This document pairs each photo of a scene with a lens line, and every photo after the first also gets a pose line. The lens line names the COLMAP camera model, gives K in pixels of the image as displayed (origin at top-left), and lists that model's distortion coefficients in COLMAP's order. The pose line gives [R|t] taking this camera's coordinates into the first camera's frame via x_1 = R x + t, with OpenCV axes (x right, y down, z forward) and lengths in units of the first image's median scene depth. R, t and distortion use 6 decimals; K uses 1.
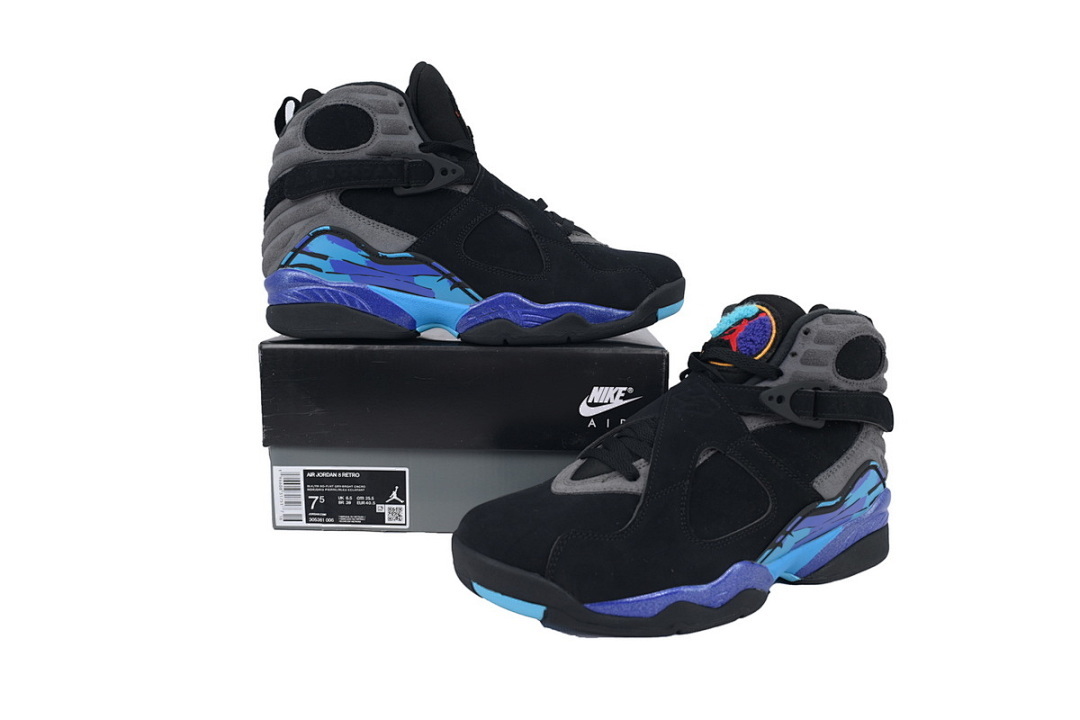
lens RADIAL K [[809.0, 0, 531.5], [0, 809.0, 356.6], [0, 0, 1]] dist [-0.008101, -0.003741]
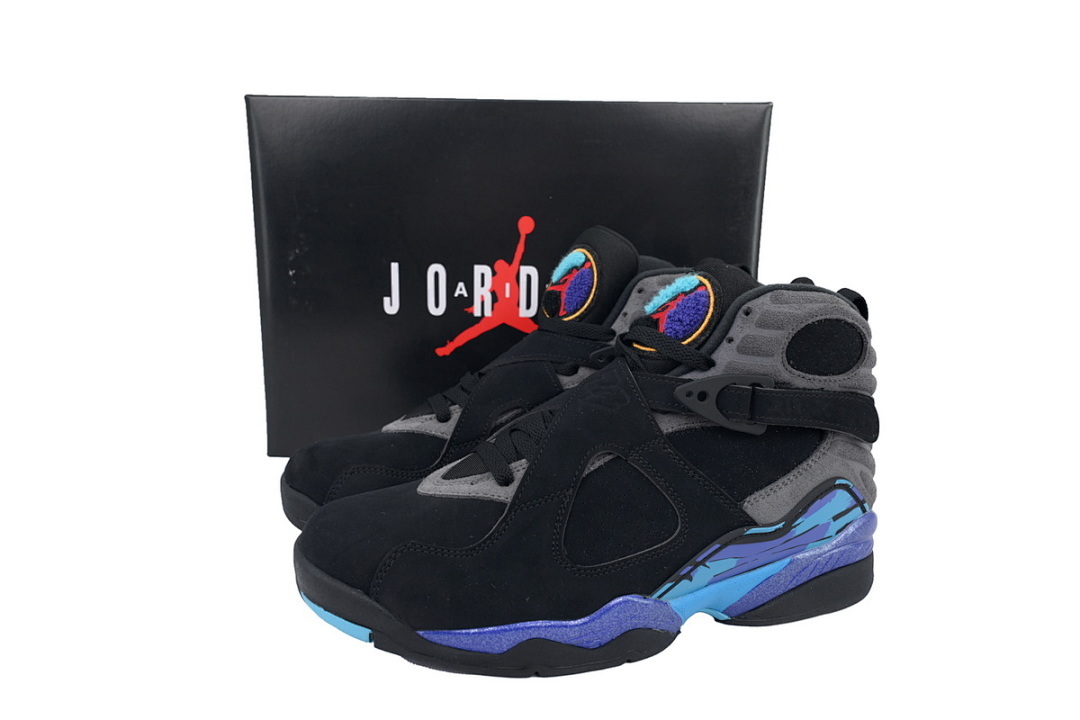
lens RADIAL K [[809.0, 0, 549.4], [0, 809.0, 365.6], [0, 0, 1]] dist [-0.008101, -0.003741]
pose [[0.984472, 0.046353, -0.169311, 0.288204], [-0.037164, 0.997680, 0.057046, -0.016457], [0.171562, -0.049868, 0.983910, 0.192059]]
